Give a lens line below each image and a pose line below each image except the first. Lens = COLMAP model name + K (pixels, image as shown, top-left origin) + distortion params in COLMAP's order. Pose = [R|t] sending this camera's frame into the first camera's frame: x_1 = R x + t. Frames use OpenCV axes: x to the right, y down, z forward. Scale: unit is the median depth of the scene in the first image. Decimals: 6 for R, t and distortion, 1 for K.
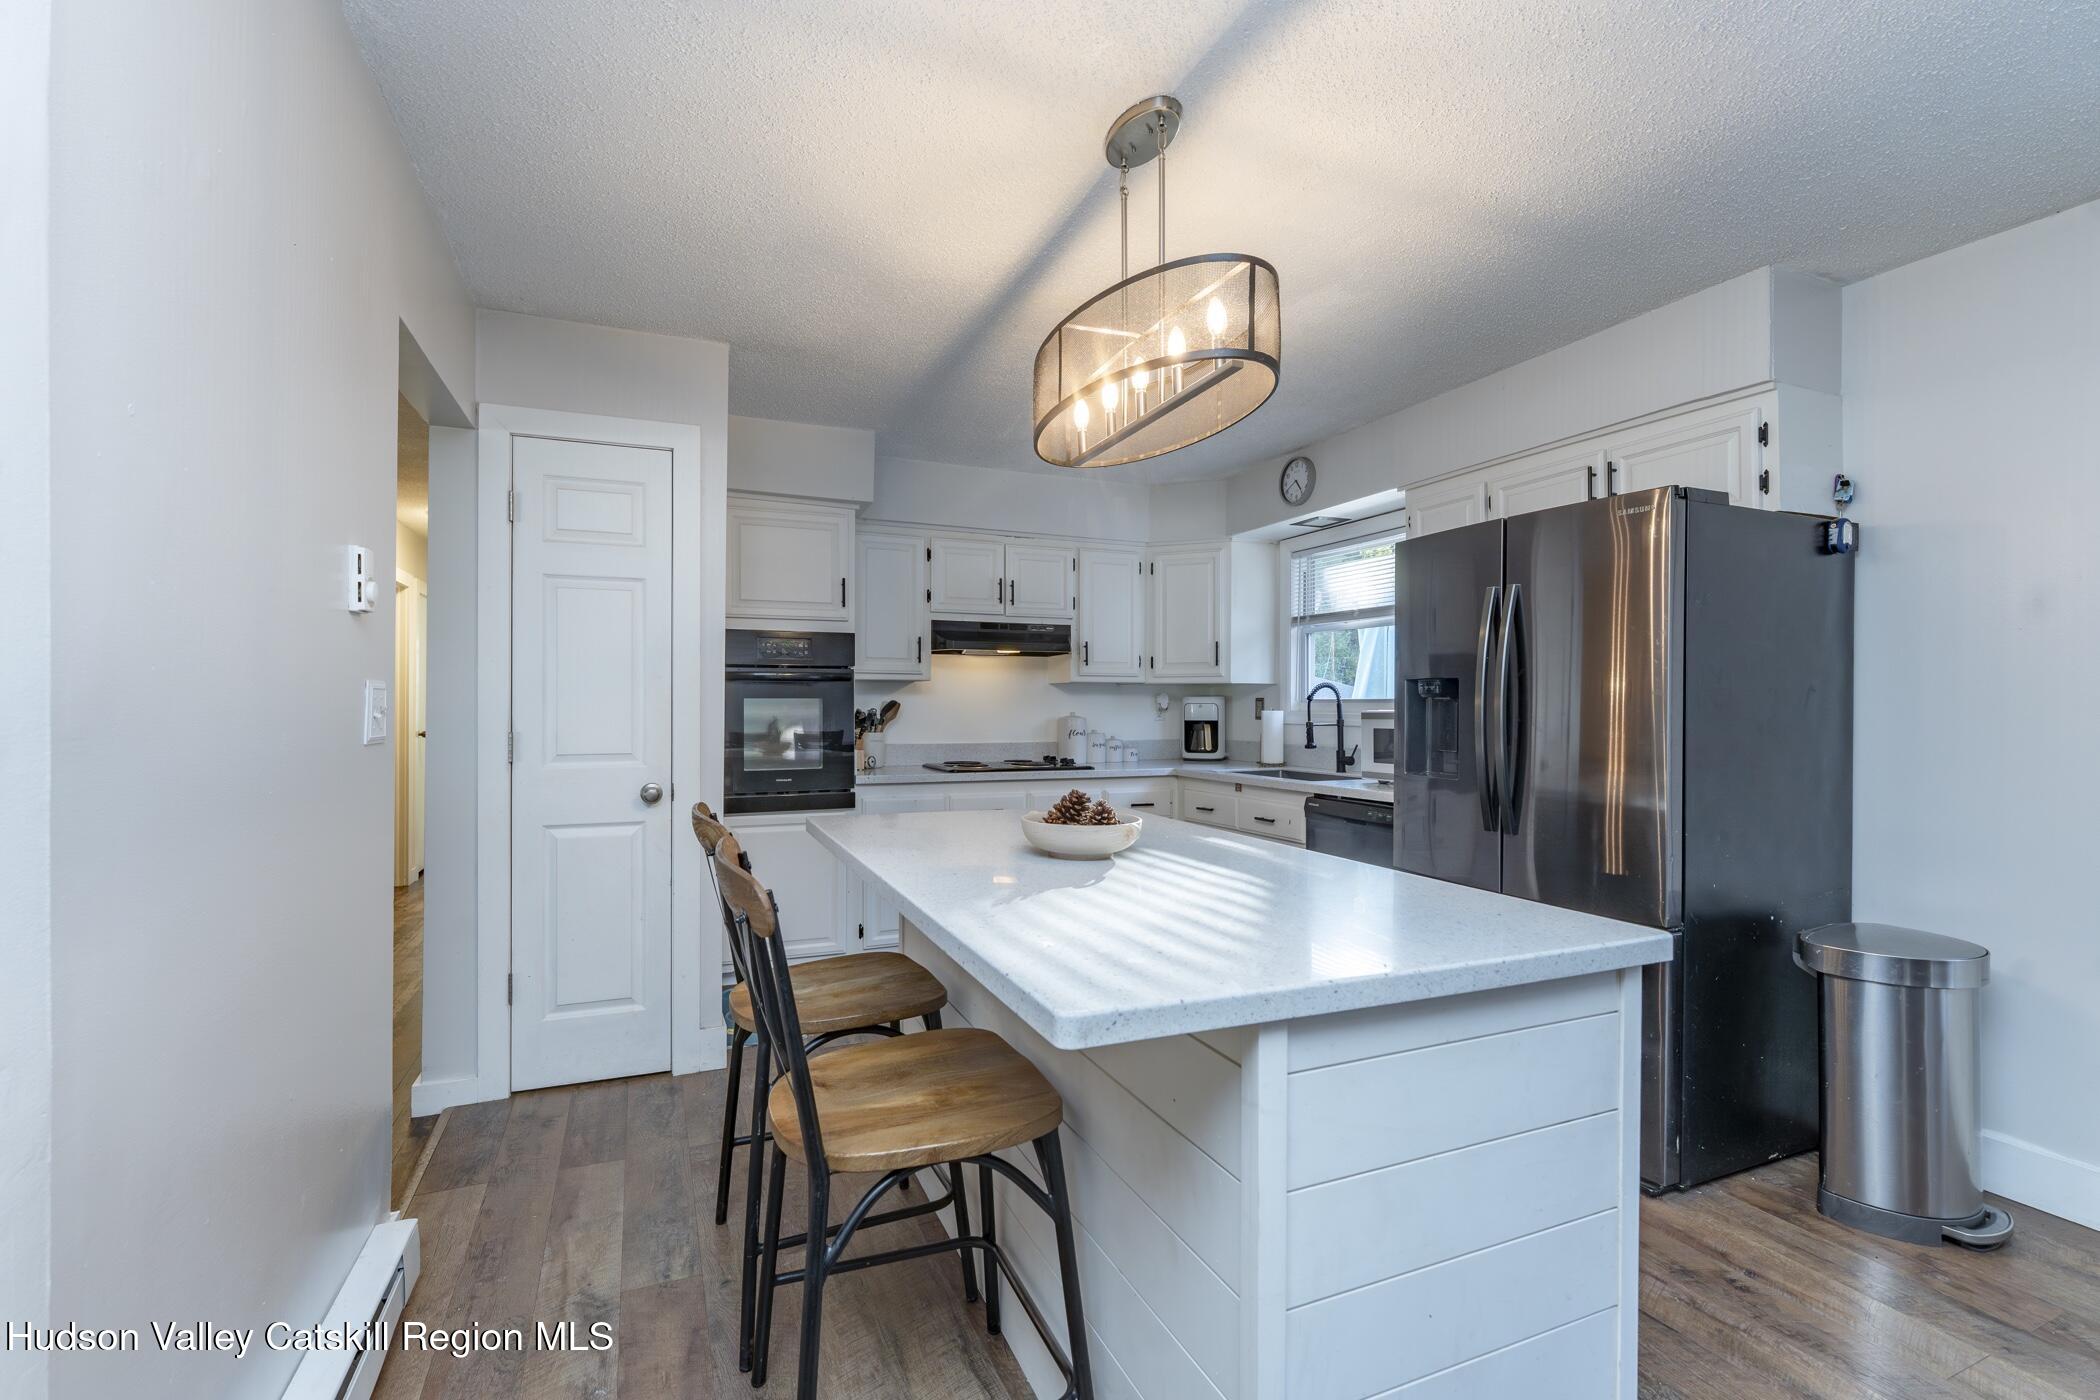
lens RADIAL K [[919.8, 0, 1009.2], [0, 919.8, 702.2], [0, 0, 1]] dist [-0.000444, -0.000122]
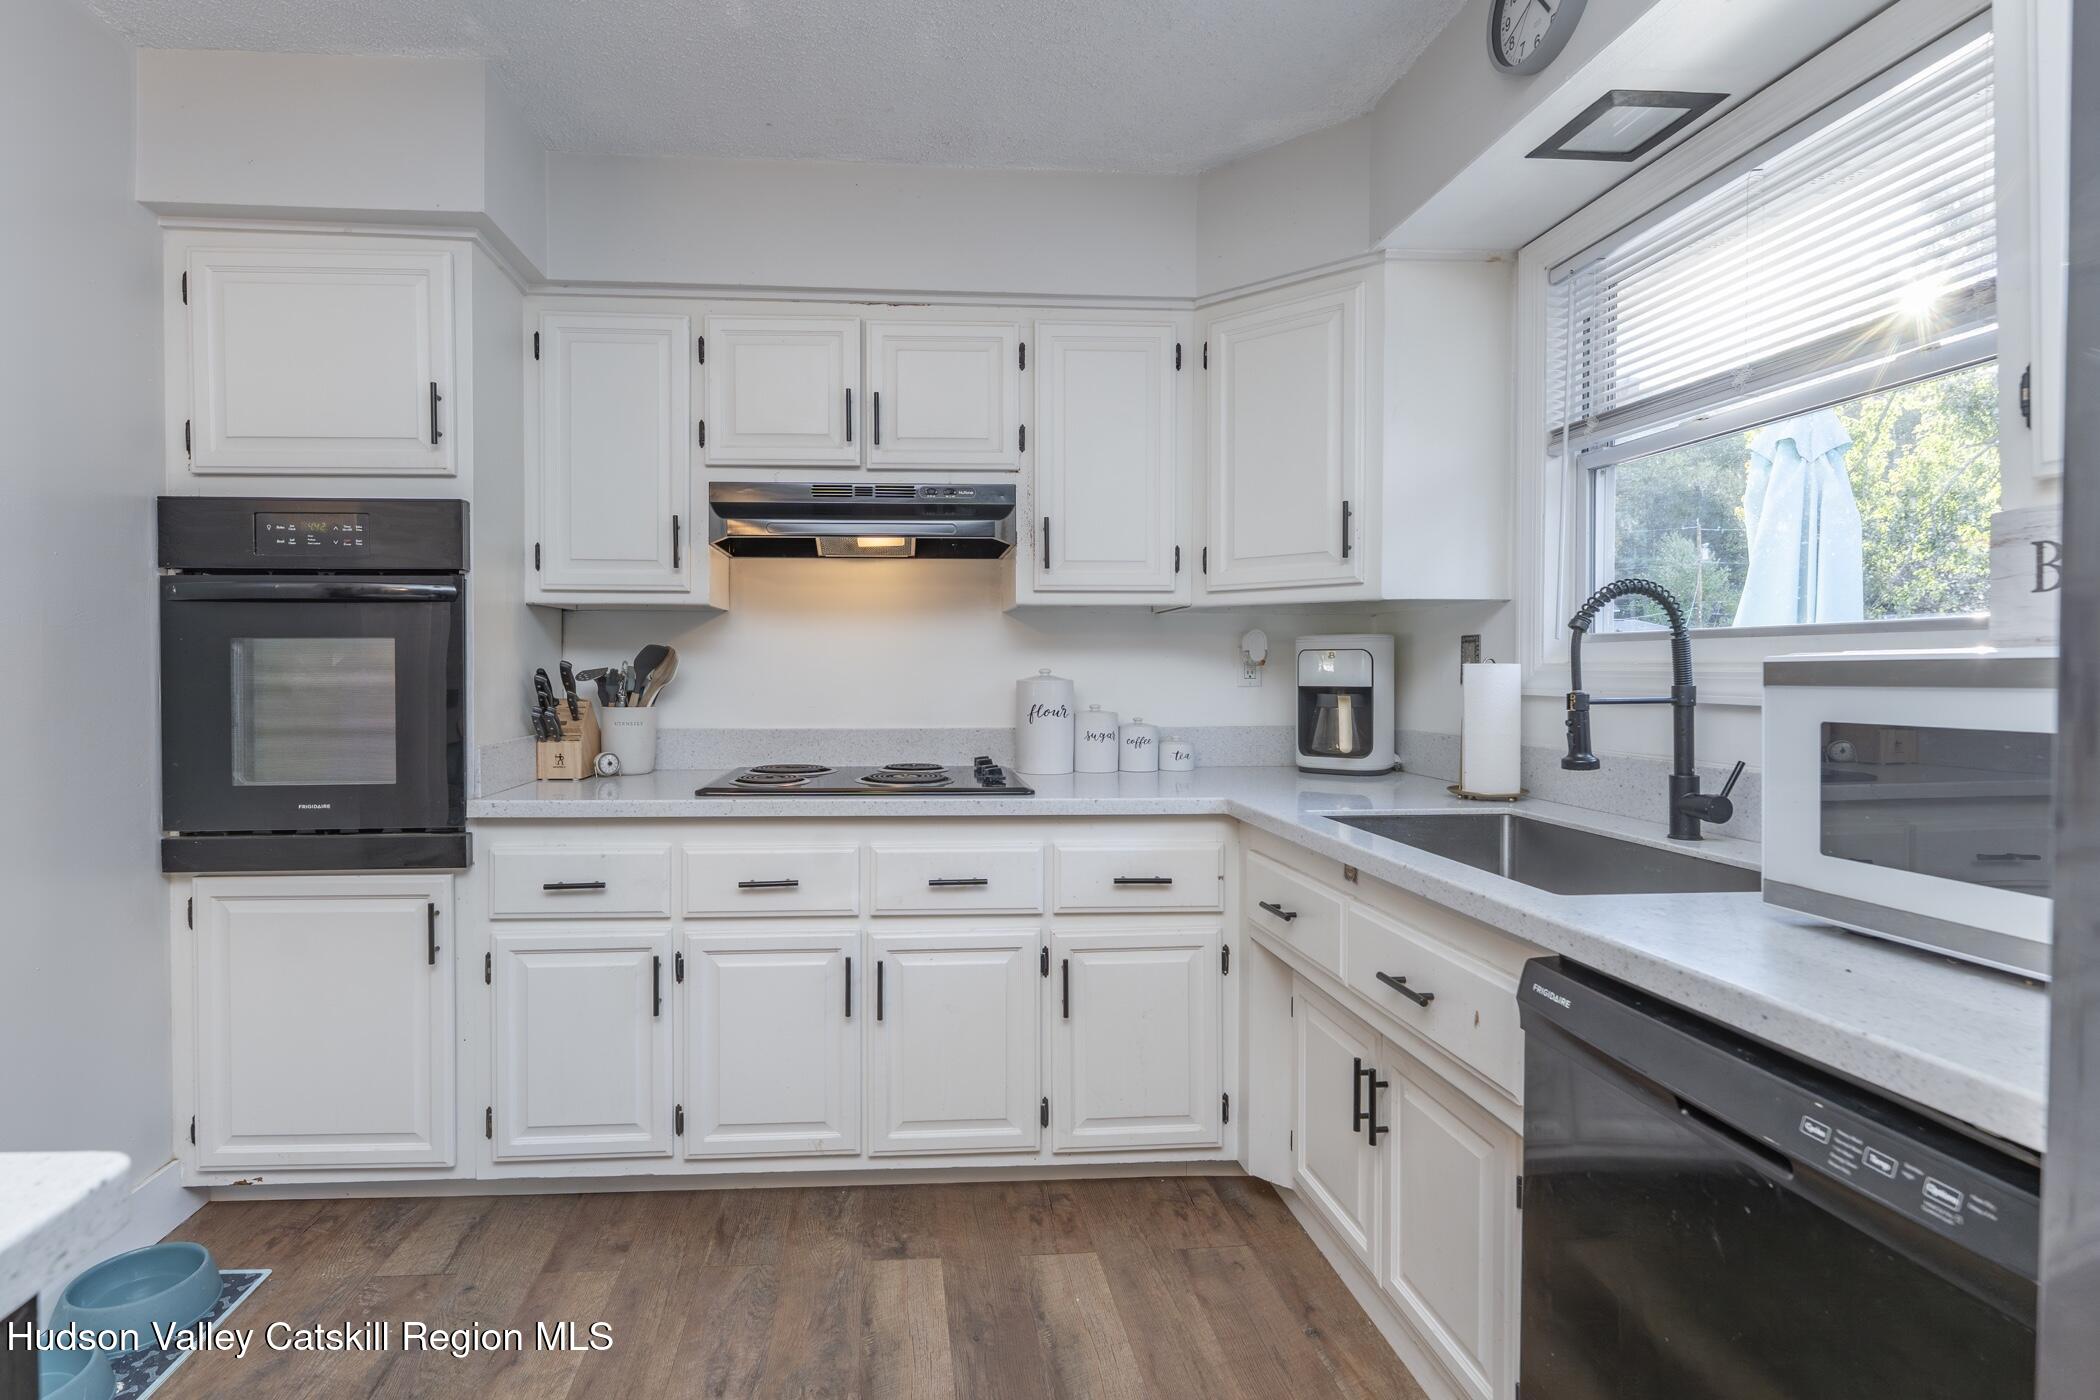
lens RADIAL K [[993.4, 0, 933.0], [0, 993.4, 679.4], [0, 0, 1]] dist [0.000400, -0.000011]
pose [[0.949522, 0.000322, -0.313701, 0.191847], [0.004336, 0.999890, 0.014150, 0.009349], [0.313671, -0.014796, 0.949416, 0.510697]]
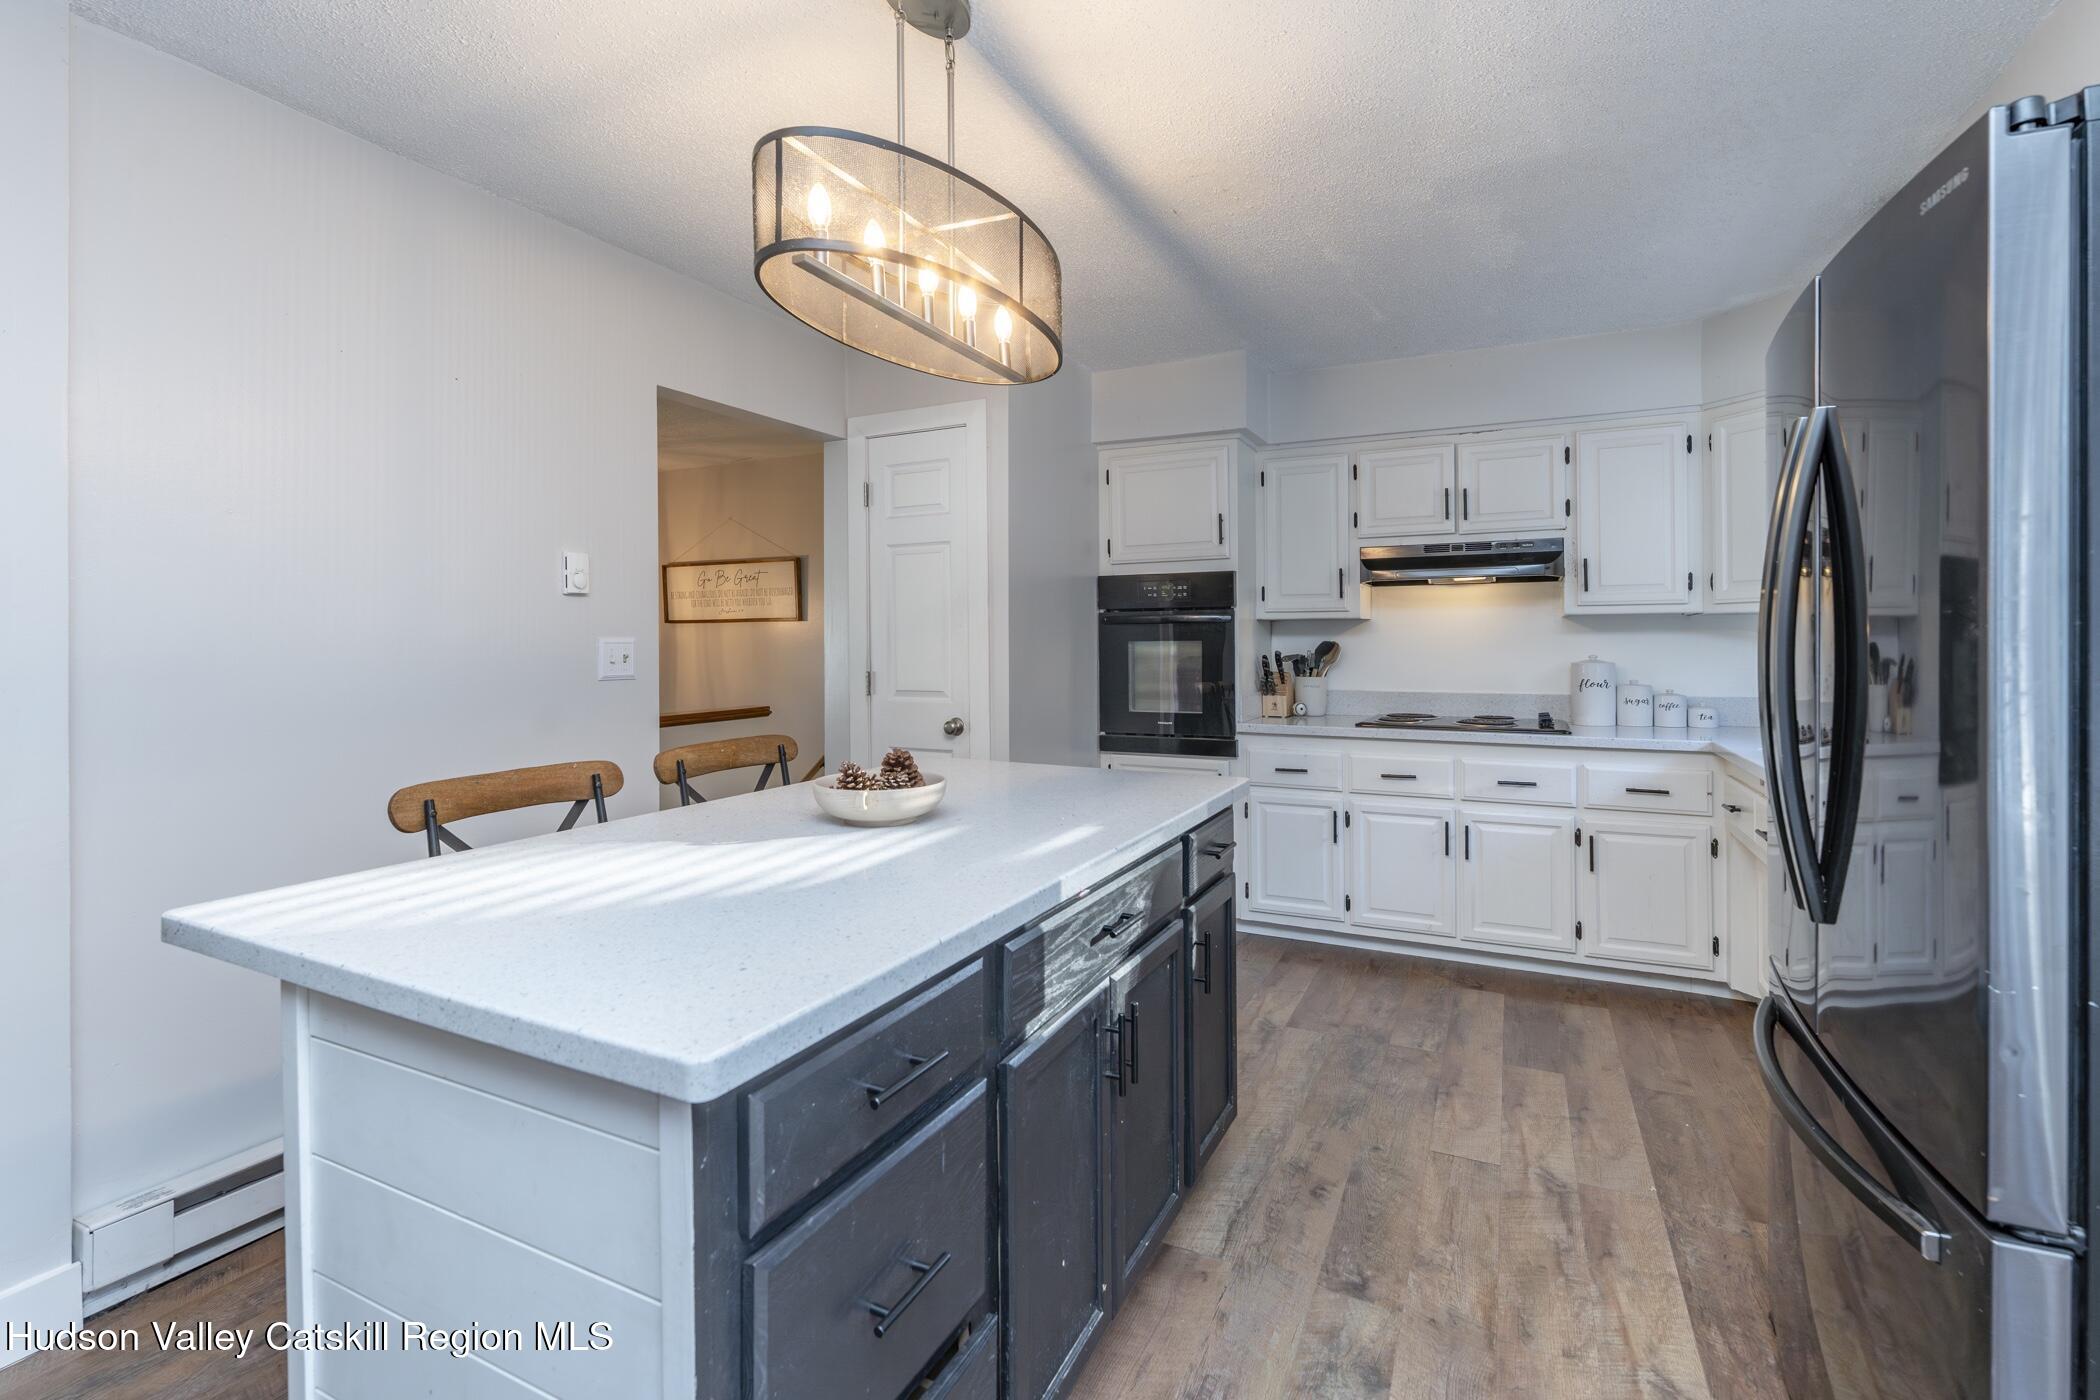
lens RADIAL K [[933.1, 0, 1046.0], [0, 933.1, 633.6], [0, 0, 1]] dist [0.000534, -0.000013]
pose [[0.670837, -0.013853, -0.741475, 0.351603], [0.009060, 0.999904, -0.010485, -0.002692], [0.741550, 0.000316, 0.670898, 0.192443]]
